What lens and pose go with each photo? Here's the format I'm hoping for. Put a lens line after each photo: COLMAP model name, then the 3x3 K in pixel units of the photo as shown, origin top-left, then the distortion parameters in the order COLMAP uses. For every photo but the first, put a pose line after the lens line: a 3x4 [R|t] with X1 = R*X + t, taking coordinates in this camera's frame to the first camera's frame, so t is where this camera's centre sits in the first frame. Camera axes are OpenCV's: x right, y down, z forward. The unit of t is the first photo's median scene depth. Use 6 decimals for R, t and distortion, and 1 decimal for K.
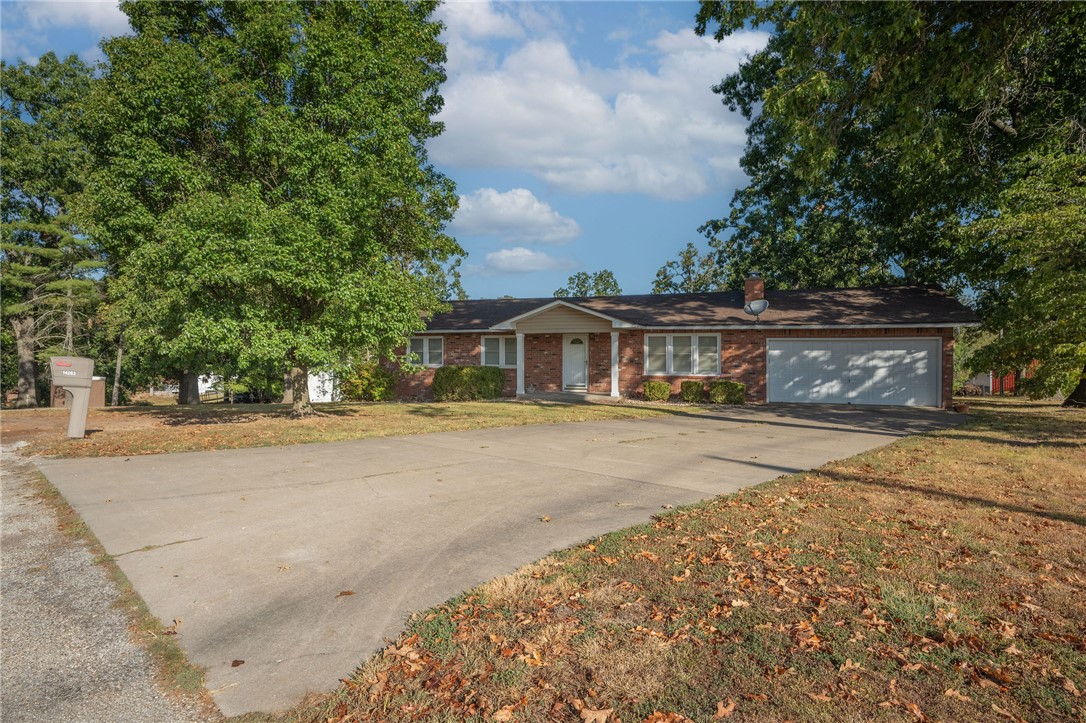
lens RADIAL K [[562.2, 0, 544.1], [0, 562.2, 359.4], [0, 0, 1]] dist [0.000545, 0.000010]
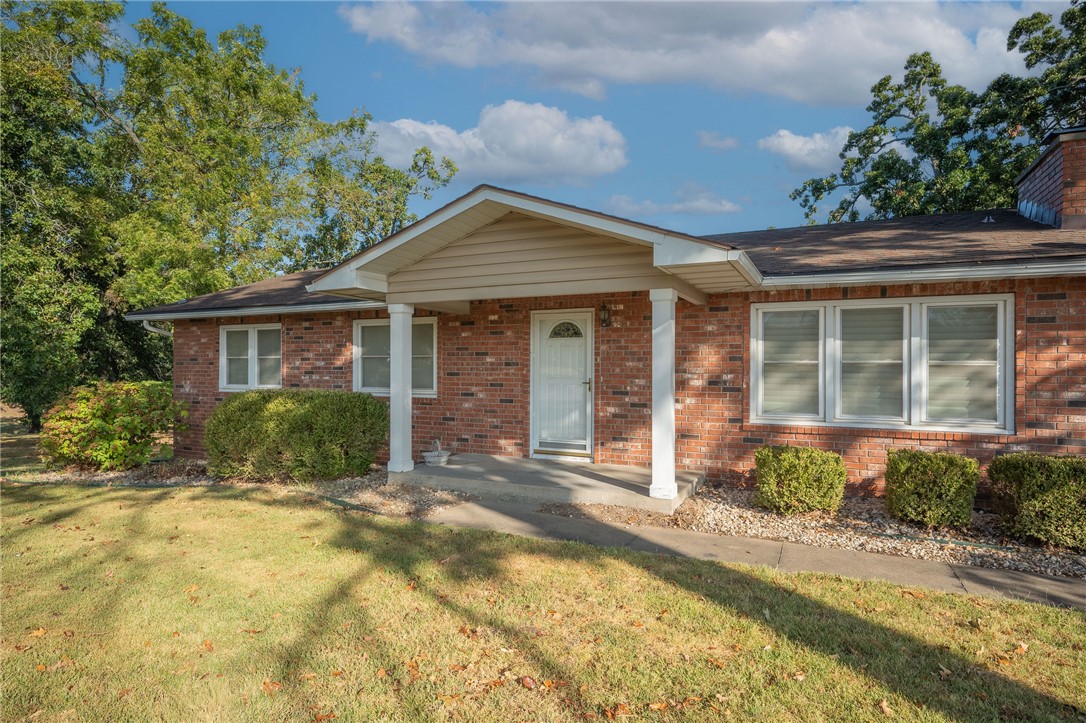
lens RADIAL K [[616.0, 0, 541.2], [0, 616.0, 363.6], [0, 0, 1]] dist [-0.000685, -0.000124]
pose [[0.996321, 0.004411, -0.085588, 0.081773], [-0.006158, 0.999778, -0.020167, -0.000825], [0.085480, 0.020620, 0.996127, 0.613533]]
